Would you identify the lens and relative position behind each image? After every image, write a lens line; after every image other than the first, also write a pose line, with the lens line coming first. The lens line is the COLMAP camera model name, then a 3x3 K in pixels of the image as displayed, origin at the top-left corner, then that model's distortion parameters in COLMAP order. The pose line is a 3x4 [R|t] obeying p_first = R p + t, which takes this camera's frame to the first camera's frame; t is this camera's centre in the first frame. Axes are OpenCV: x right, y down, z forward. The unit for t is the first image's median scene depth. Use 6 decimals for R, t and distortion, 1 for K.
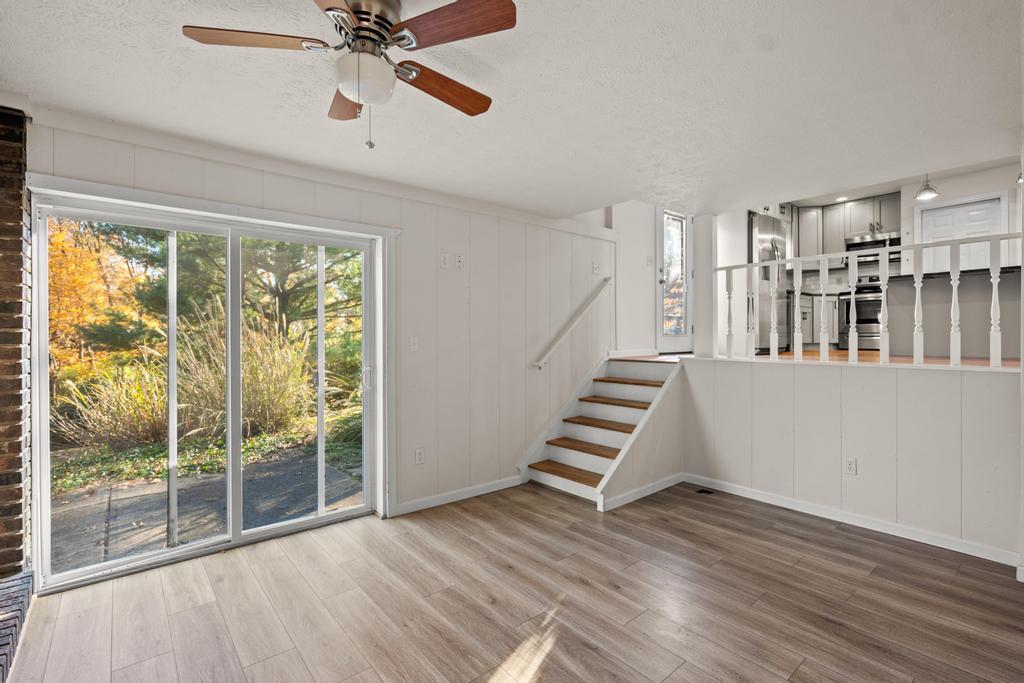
lens RADIAL K [[471.9, 0, 503.1], [0, 471.9, 340.7], [0, 0, 1]] dist [-0.004044, 0.001996]
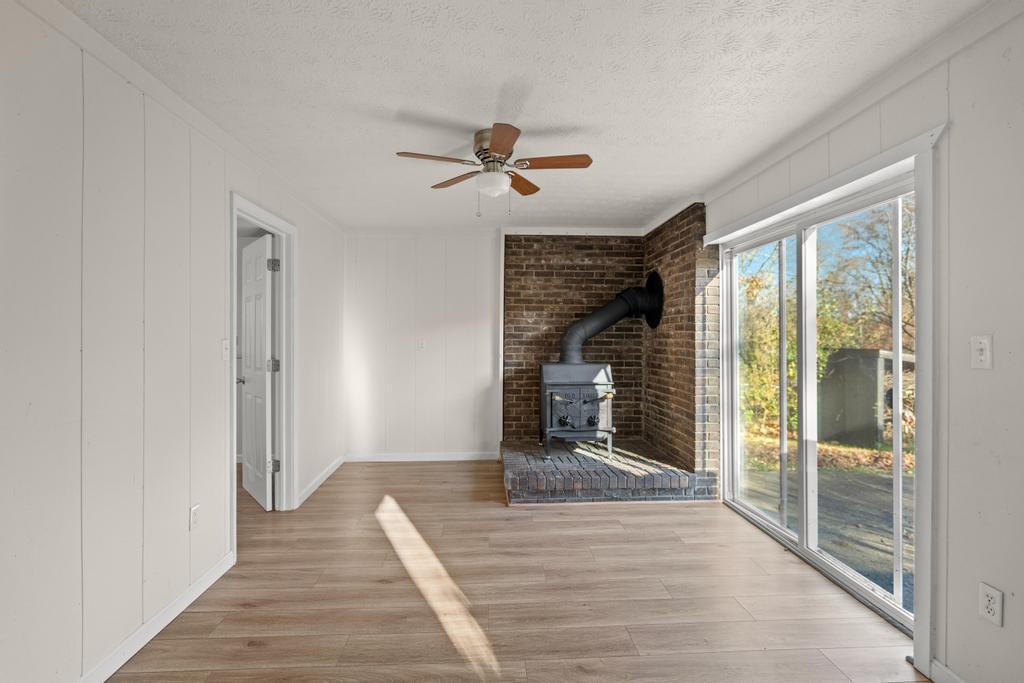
lens RADIAL K [[471.9, 0, 512.7], [0, 471.9, 339.6], [0, 0, 1]] dist [-0.004044, 0.001996]
pose [[-0.605257, 0.002311, -0.796027, 0.706677], [-0.001863, 0.999989, 0.004320, -0.003334], [0.796028, 0.004098, -0.605246, 1.440653]]
